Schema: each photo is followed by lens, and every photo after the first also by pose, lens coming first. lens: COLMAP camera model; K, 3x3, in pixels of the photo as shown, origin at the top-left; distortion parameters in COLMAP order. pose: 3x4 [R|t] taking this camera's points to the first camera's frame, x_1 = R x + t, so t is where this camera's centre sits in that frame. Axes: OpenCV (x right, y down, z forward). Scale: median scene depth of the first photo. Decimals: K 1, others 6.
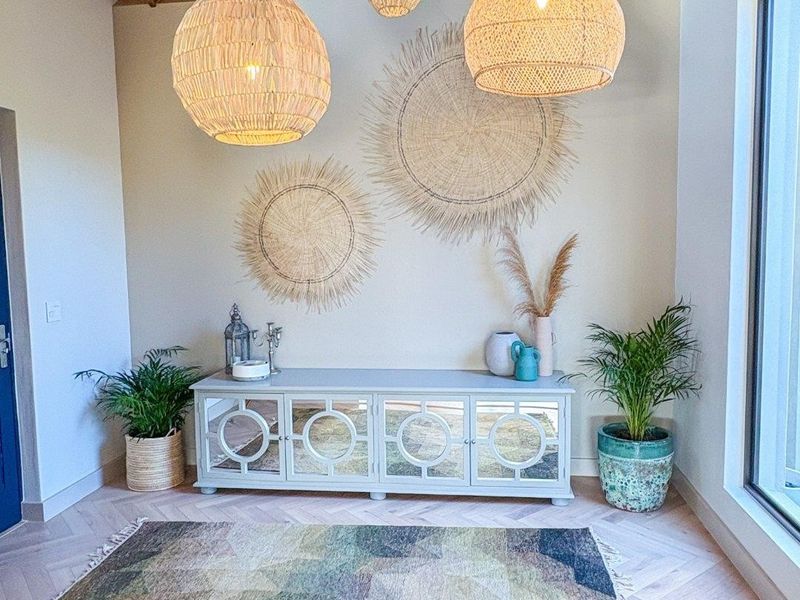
lens RADIAL K [[647.5, 0, 400.7], [0, 647.5, 302.8], [0, 0, 1]] dist [-0.006944, -0.006941]
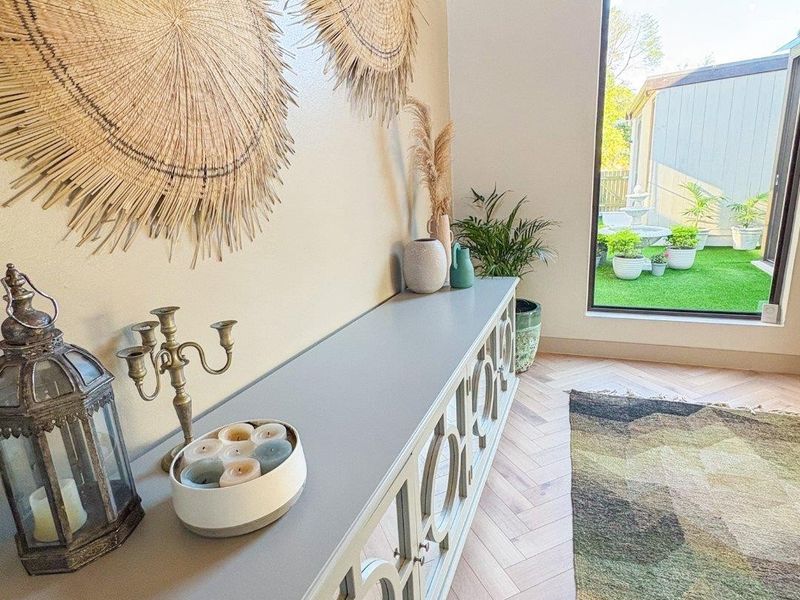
lens RADIAL K [[444.3, 0, 400.0], [0, 444.3, 300.0], [0, 0, 1]] dist [-0.000680, -0.000687]
pose [[0.254214, -0.240992, 0.936642, -0.373227], [0.134450, 0.967860, 0.212533, -0.002288], [-0.957757, 0.071903, 0.278445, 0.856108]]
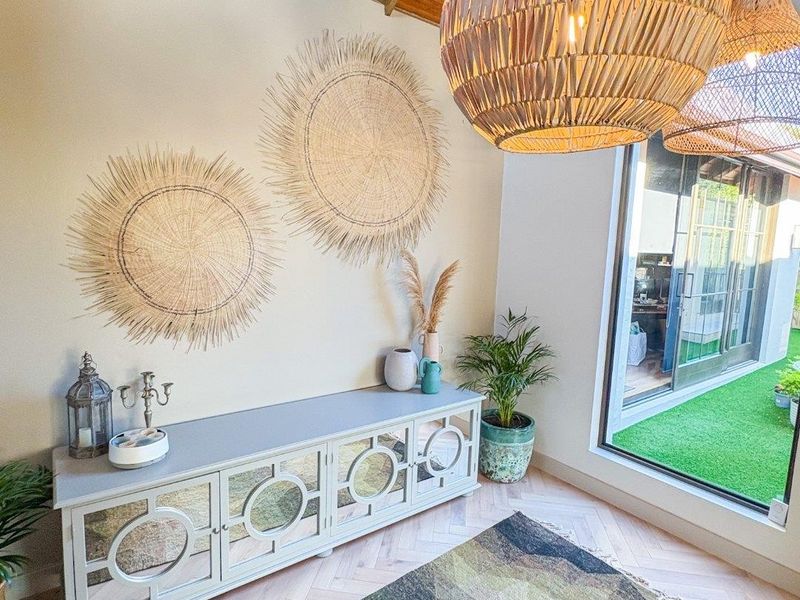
lens RADIAL K [[467.2, 0, 400.0], [0, 467.2, 300.0], [0, 0, 1]] dist [-0.001560, 0.000160]
pose [[0.715734, -0.048551, 0.696683, -0.366645], [0.014475, 0.998398, 0.054706, -0.076527], [-0.698223, -0.029071, 0.715290, 0.440565]]
